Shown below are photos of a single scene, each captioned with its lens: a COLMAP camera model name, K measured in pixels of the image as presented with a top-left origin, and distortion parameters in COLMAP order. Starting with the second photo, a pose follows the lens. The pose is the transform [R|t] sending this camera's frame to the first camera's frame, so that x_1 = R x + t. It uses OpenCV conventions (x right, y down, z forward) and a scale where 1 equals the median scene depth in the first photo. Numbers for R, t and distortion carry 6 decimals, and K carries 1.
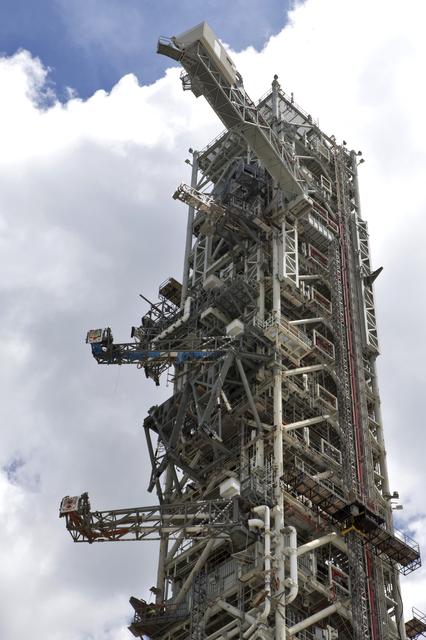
lens RADIAL K [[1285.0, 0, 213.0], [0, 1285.0, 320.0], [0, 0, 1]] dist [0.169049, 0.109215]
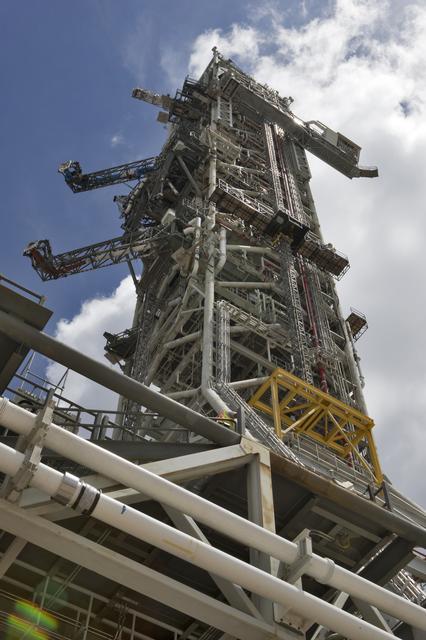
lens RADIAL K [[828.7, 0, 213.0], [0, 828.7, 320.0], [0, 0, 1]] dist [-0.000145, -0.004546]
pose [[0.981875, -0.174556, -0.073841, 0.087056], [0.160079, 0.972355, -0.170000, 0.338156], [0.101474, 0.155099, 0.982674, 0.274646]]
